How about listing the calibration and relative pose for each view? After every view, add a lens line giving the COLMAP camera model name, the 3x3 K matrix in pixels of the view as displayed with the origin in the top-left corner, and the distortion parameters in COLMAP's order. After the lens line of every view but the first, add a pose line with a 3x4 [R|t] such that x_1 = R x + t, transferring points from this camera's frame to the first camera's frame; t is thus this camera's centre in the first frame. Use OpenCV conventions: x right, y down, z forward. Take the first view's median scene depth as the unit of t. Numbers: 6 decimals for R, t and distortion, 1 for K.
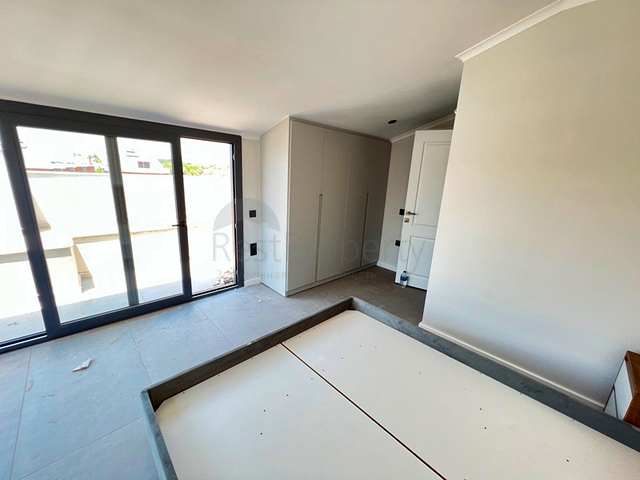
lens RADIAL K [[256.0, 0, 317.7], [0, 256.0, 239.3], [0, 0, 1]] dist [-0.000242, 0.000113]
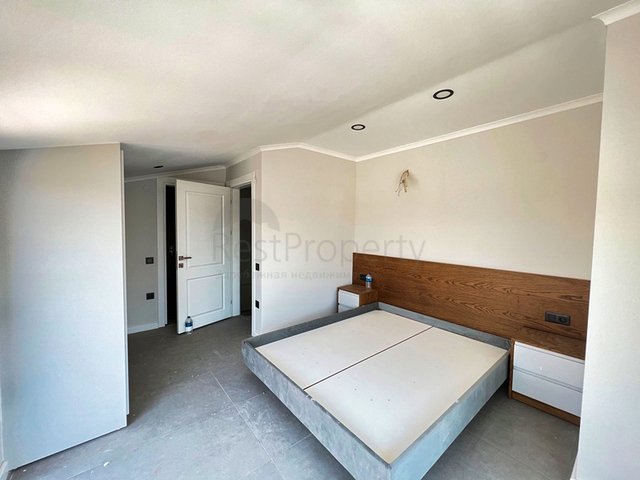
lens RADIAL K [[256.0, 0, 317.7], [0, 256.0, 239.3], [0, 0, 1]] dist [-0.000242, 0.000113]
pose [[0.071713, -0.100510, 0.992348, -0.629027], [0.236965, 0.968141, 0.080933, -0.136897], [-0.968868, 0.229348, 0.093246, 0.403622]]
